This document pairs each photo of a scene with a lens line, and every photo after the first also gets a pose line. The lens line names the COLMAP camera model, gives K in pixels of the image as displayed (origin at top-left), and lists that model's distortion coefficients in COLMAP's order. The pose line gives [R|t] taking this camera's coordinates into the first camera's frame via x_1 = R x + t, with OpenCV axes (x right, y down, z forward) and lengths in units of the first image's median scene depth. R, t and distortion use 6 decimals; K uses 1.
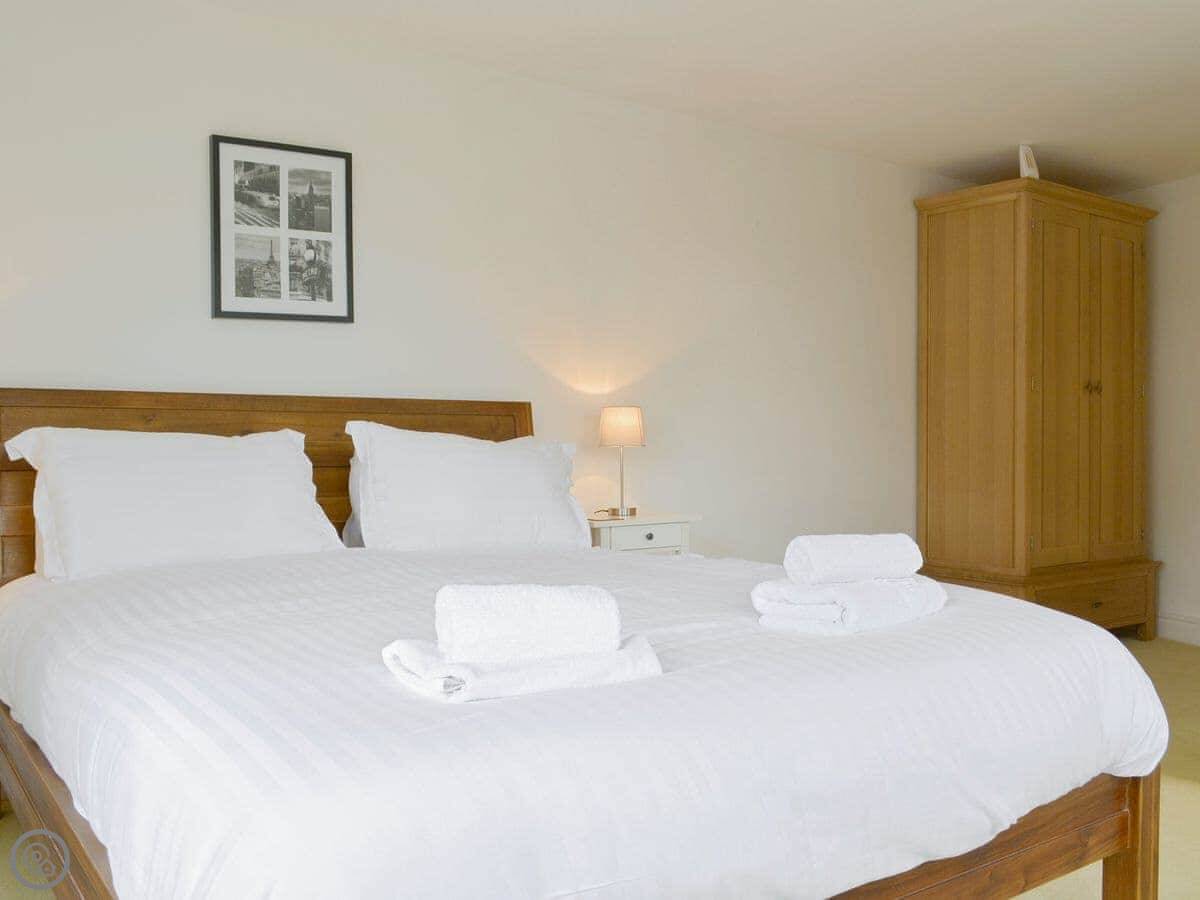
lens RADIAL K [[1142.4, 0, 577.5], [0, 1142.4, 448.4], [0, 0, 1]] dist [-0.052831, -0.002513]
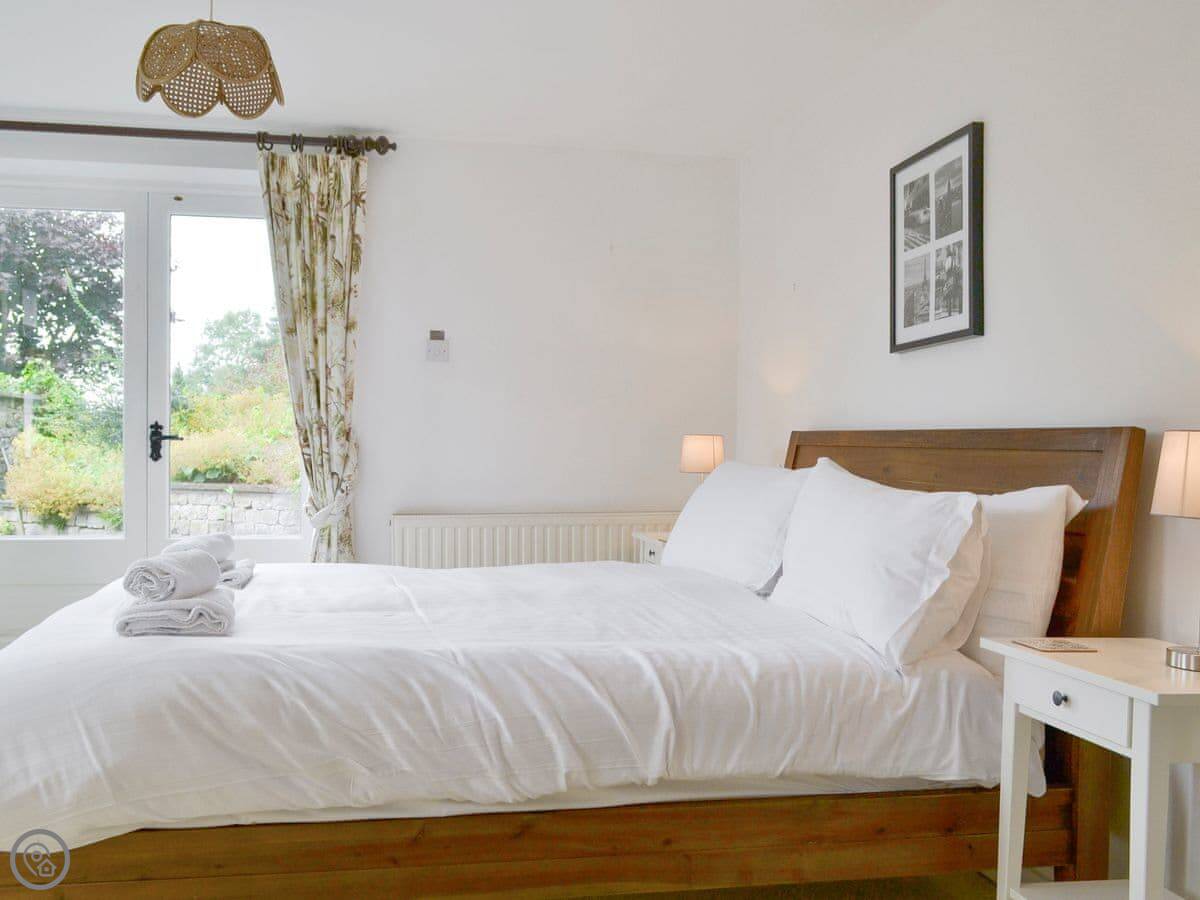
lens RADIAL K [[1080.1, 0, 599.0], [0, 1080.1, 472.9], [0, 0, 1]] dist [-0.009635, 0.012757]
pose [[-0.407336, 0.002710, -0.913274, 0.609978], [-0.047903, 0.998556, 0.024328, -0.021023], [0.912021, 0.053658, -0.406618, 1.102626]]
